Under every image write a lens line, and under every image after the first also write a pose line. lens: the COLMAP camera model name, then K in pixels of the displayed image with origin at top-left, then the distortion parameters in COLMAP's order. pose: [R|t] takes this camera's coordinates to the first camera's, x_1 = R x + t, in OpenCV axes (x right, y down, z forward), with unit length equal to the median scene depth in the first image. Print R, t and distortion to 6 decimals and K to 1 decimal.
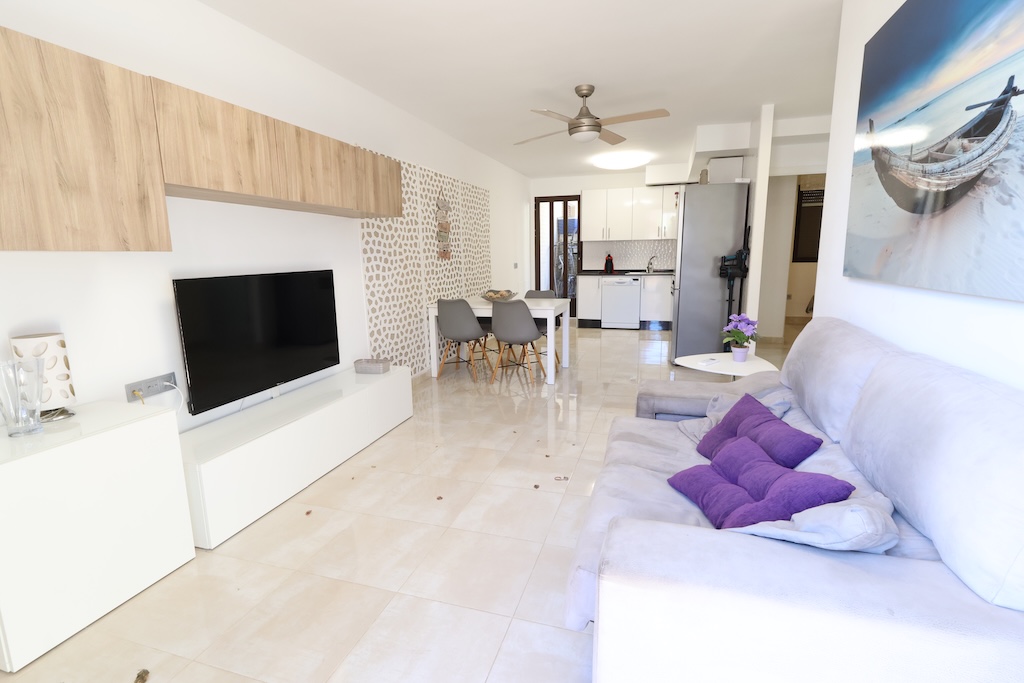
lens RADIAL K [[476.5, 0, 514.1], [0, 476.5, 339.9], [0, 0, 1]] dist [-0.005990, -0.000553]
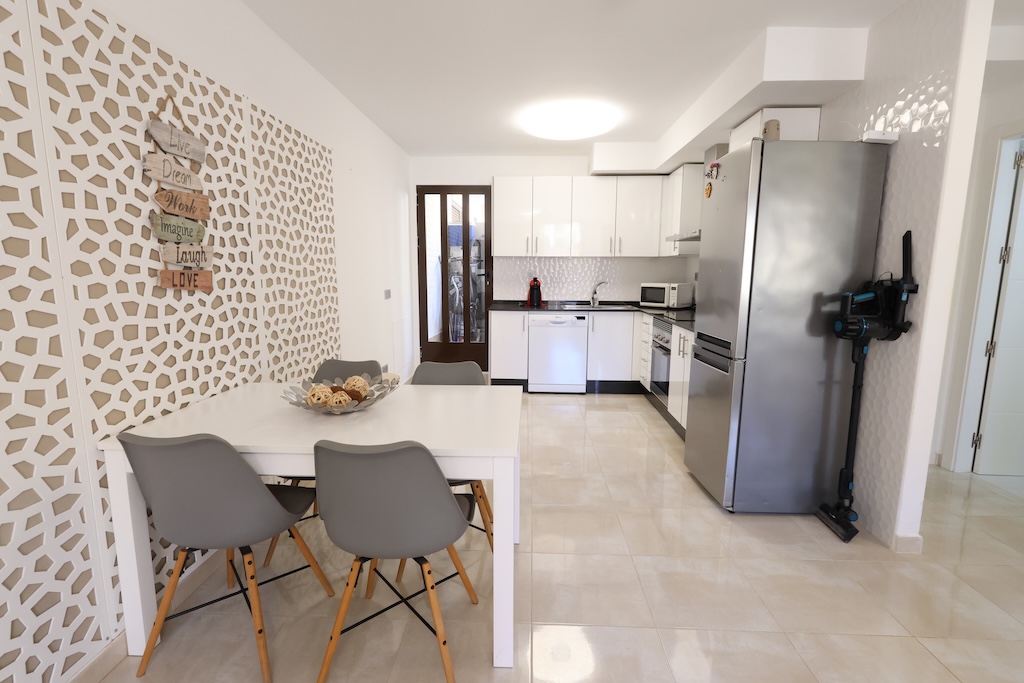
lens RADIAL K [[476.5, 0, 514.1], [0, 476.5, 339.9], [0, 0, 1]] dist [-0.005990, -0.000553]
pose [[0.965211, -0.017522, 0.260886, -0.000296], [0.026898, 0.999113, -0.032412, -0.085506], [-0.260086, 0.038302, 0.964825, 0.439249]]
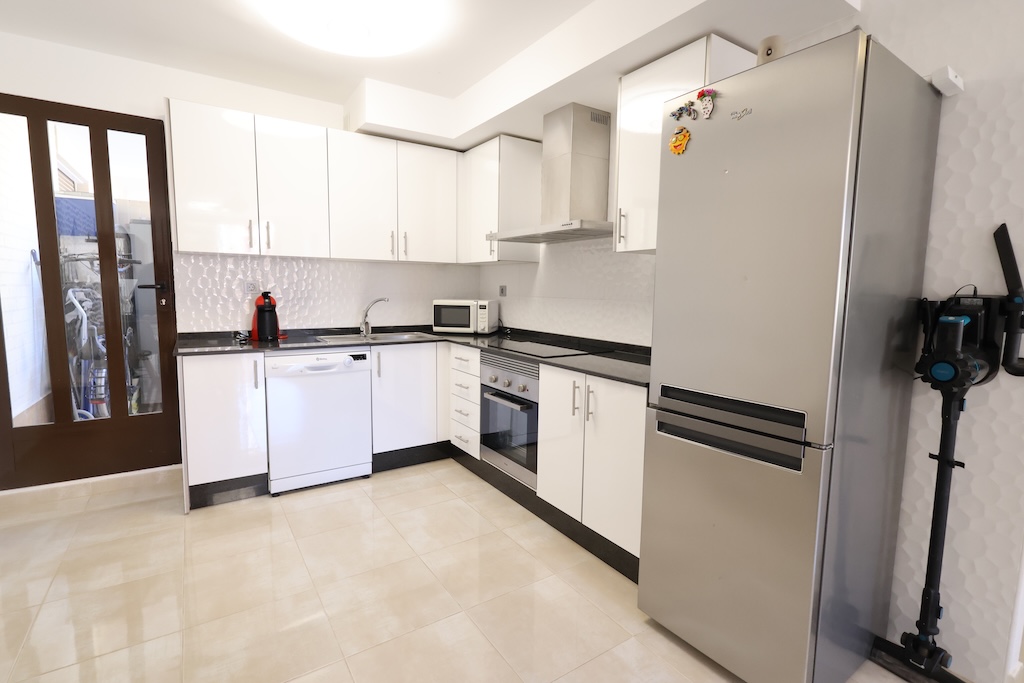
lens RADIAL K [[476.5, 0, 514.1], [0, 476.5, 339.9], [0, 0, 1]] dist [-0.005990, -0.000553]
pose [[0.626326, -0.059949, 0.777252, 0.030615], [0.114871, 0.993252, -0.015956, -0.130307], [-0.771051, 0.099278, 0.628987, 0.706255]]
